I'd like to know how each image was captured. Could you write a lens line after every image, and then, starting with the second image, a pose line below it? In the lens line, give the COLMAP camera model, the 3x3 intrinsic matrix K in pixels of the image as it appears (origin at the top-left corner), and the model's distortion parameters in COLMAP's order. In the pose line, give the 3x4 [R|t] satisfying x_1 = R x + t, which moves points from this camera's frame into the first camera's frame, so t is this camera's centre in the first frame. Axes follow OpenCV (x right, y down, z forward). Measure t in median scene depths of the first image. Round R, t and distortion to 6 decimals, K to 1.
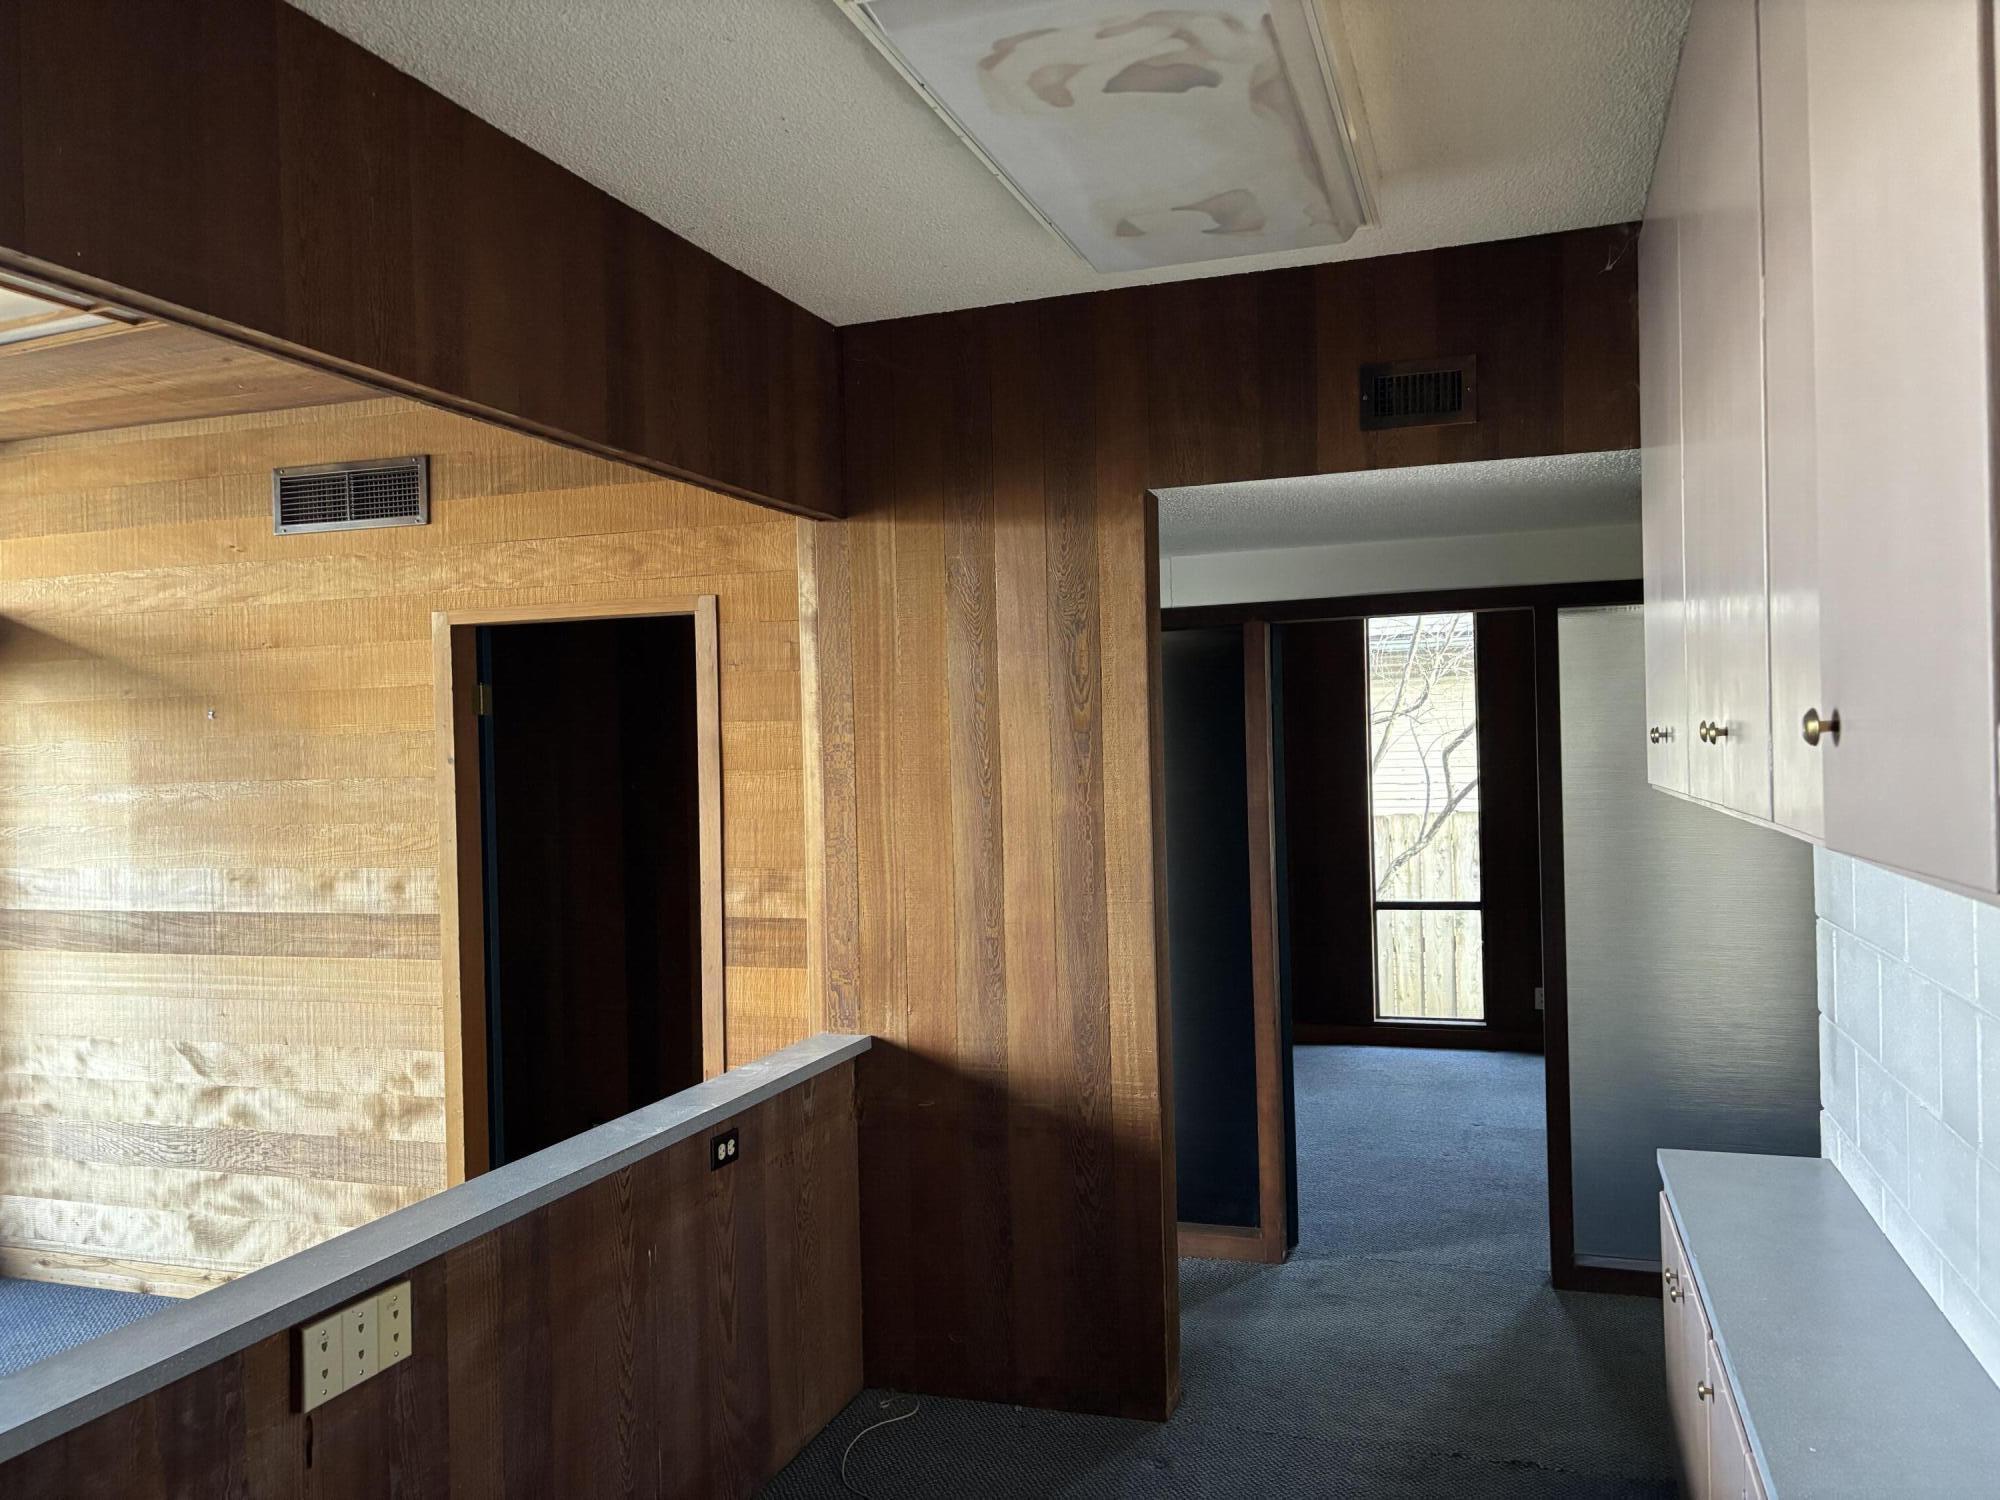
lens RADIAL K [[1562.4, 0, 1000.8], [0, 1562.4, 749.0], [0, 0, 1]] dist [0.059471, -0.068091]
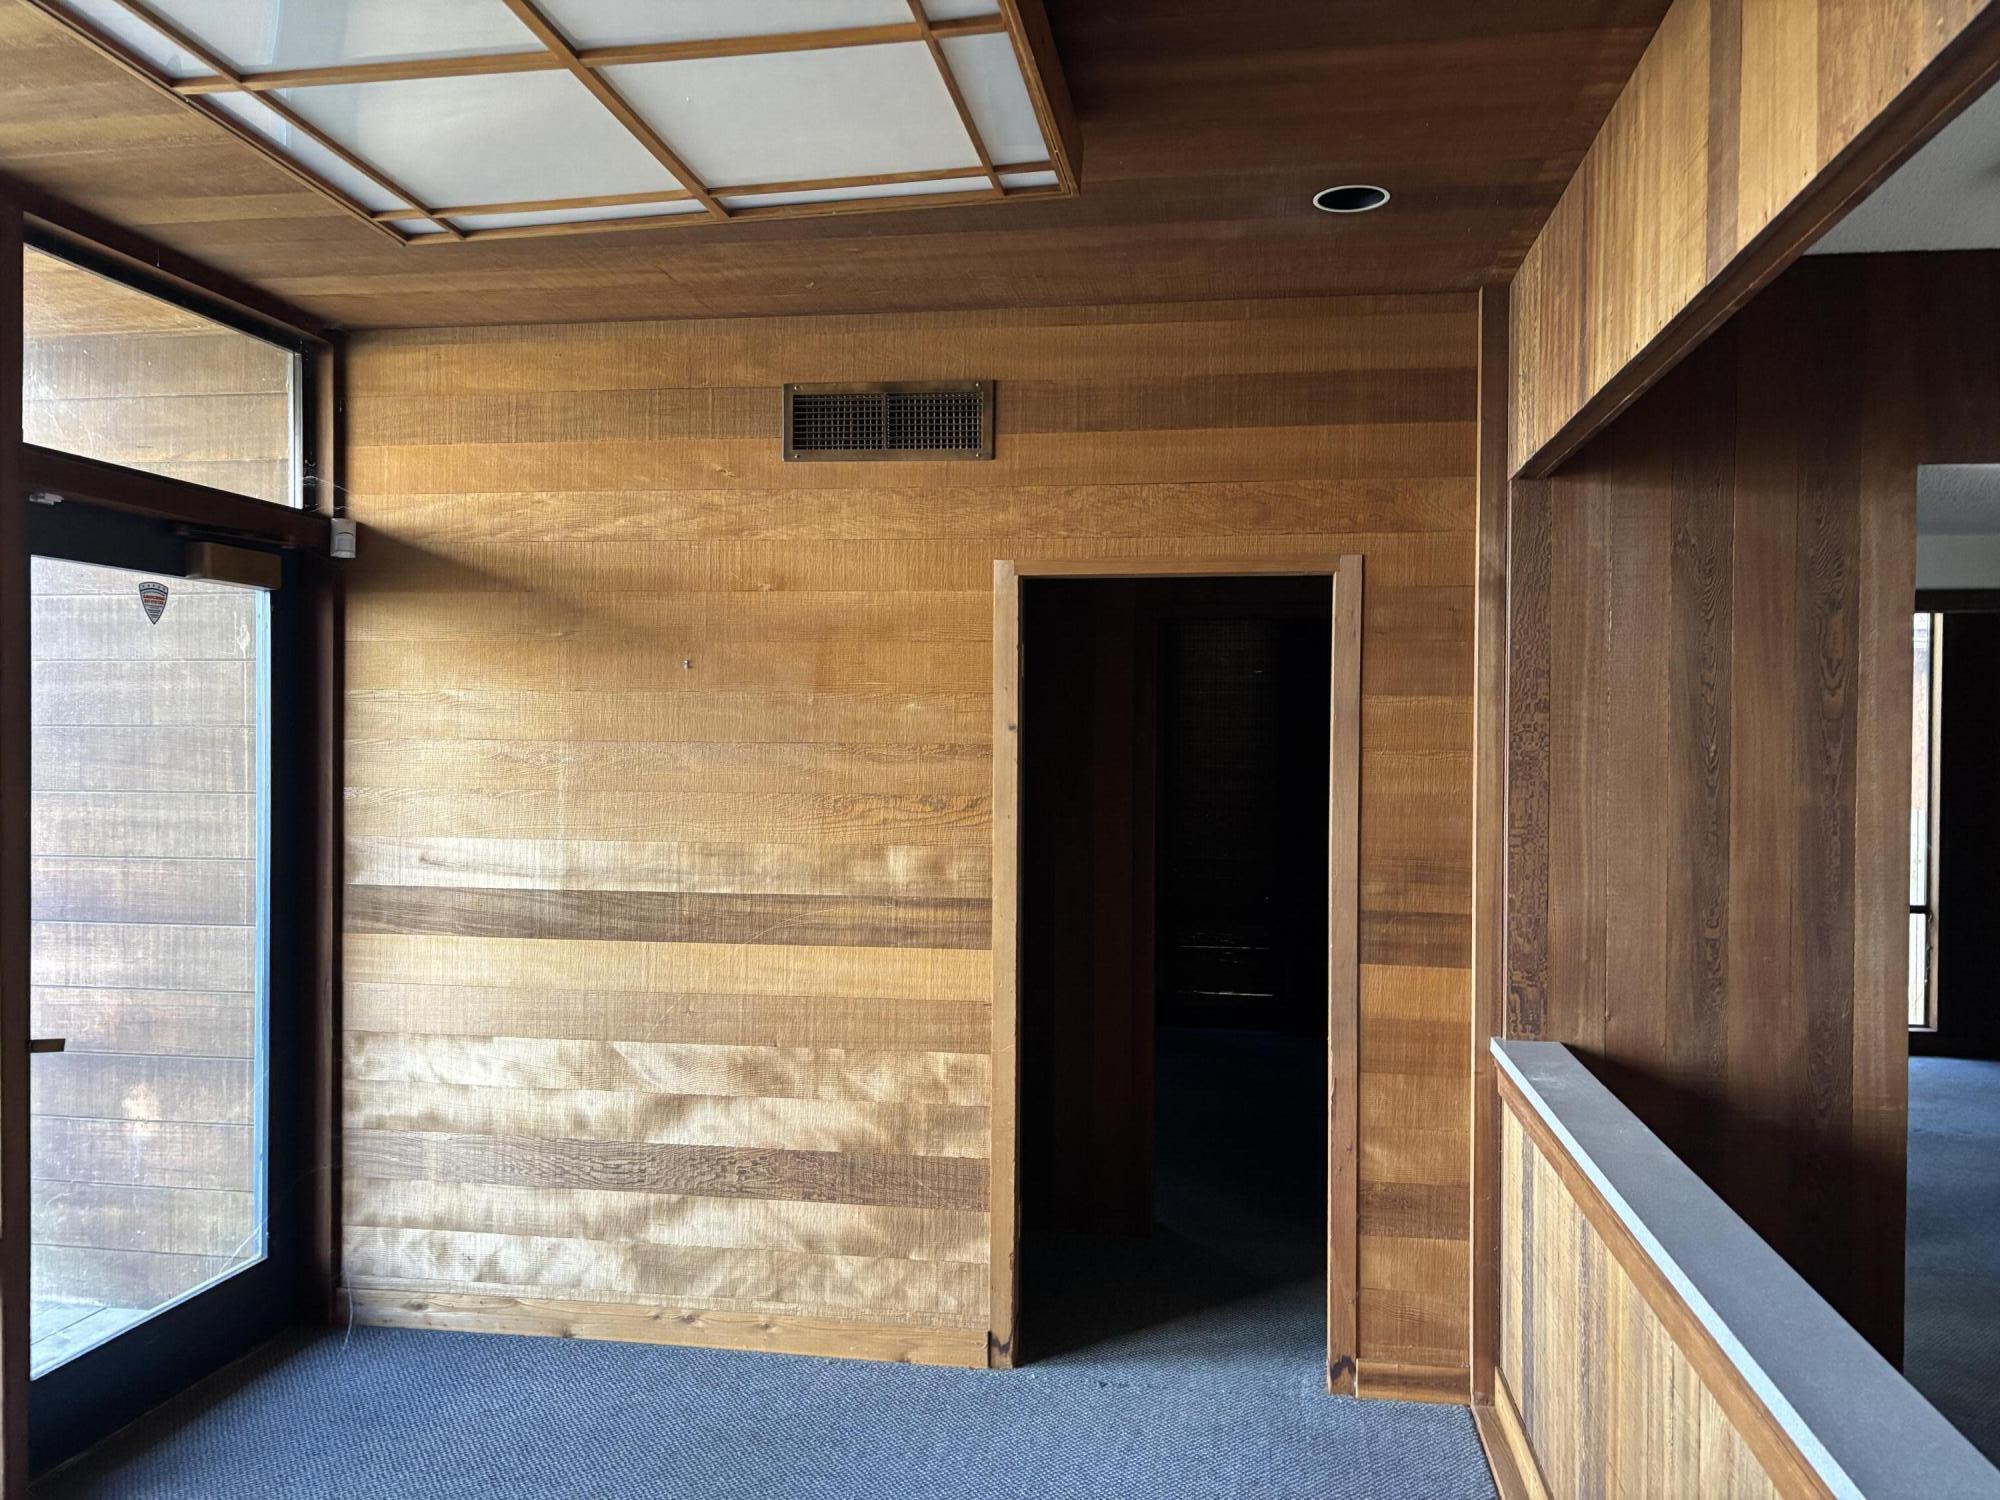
lens RADIAL K [[1562.4, 0, 1008.0], [0, 1562.4, 742.6], [0, 0, 1]] dist [0.059471, -0.068091]
pose [[0.983789, 0.033392, 0.176192, -0.499729], [-0.033798, 0.999428, -0.000698, 0.016606], [-0.176115, -0.005268, 0.984356, 0.131653]]
